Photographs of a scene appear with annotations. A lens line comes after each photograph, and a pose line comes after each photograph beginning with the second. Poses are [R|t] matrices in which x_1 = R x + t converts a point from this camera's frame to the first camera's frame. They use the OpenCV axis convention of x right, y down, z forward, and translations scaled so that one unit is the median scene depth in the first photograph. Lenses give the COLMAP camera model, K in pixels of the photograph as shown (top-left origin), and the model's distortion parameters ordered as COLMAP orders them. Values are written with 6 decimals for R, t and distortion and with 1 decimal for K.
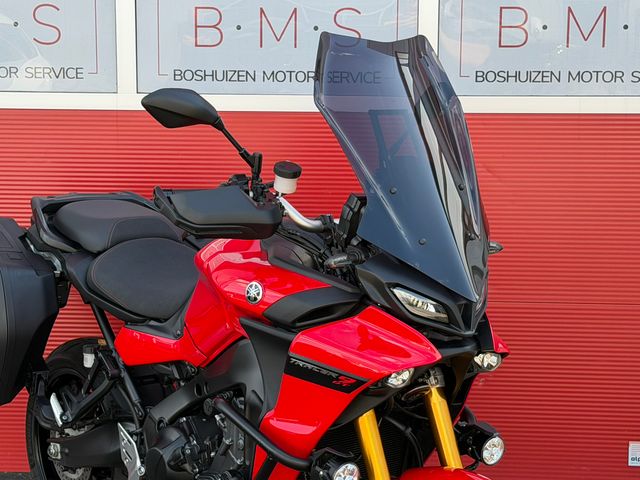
lens RADIAL K [[1427.8, 0, 320.0], [0, 1427.8, 240.0], [0, 0, 1]] dist [0.135865, 0.086038]
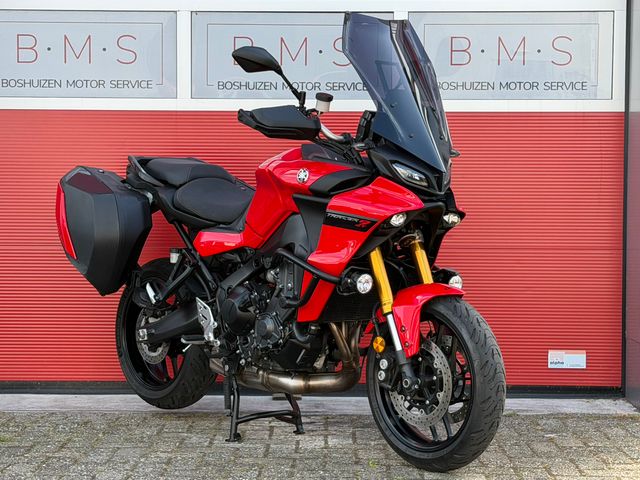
lens RADIAL K [[1427.8, 0, 320.0], [0, 1427.8, 240.0], [0, 0, 1]] dist [0.135865, 0.086038]
pose [[0.999001, -0.000732, 0.044691, -0.082370], [0.005662, 0.993882, -0.110305, 0.236650], [-0.044337, 0.110448, 0.992892, -0.461794]]
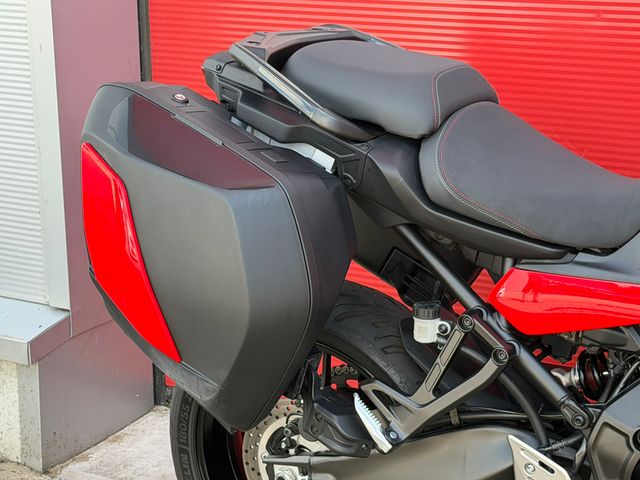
lens RADIAL K [[1452.4, 0, 320.0], [0, 1452.4, 240.0], [0, 0, 1]] dist [0.136689, 0.026316]
pose [[0.934050, -0.109337, 0.339994, -0.409335], [0.063885, 0.987782, 0.142149, -0.036521], [-0.351382, -0.111054, 0.929622, 0.512613]]
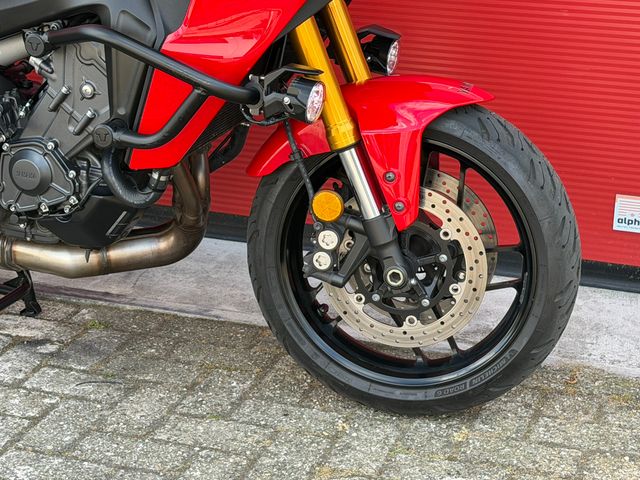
lens RADIAL K [[1452.4, 0, 320.0], [0, 1452.4, 240.0], [0, 0, 1]] dist [0.136689, 0.026316]
pose [[0.848738, -0.174709, 0.499119, -0.309904], [0.064498, 0.971002, 0.230208, 0.047364], [-0.524865, -0.163194, 0.835395, 0.270940]]
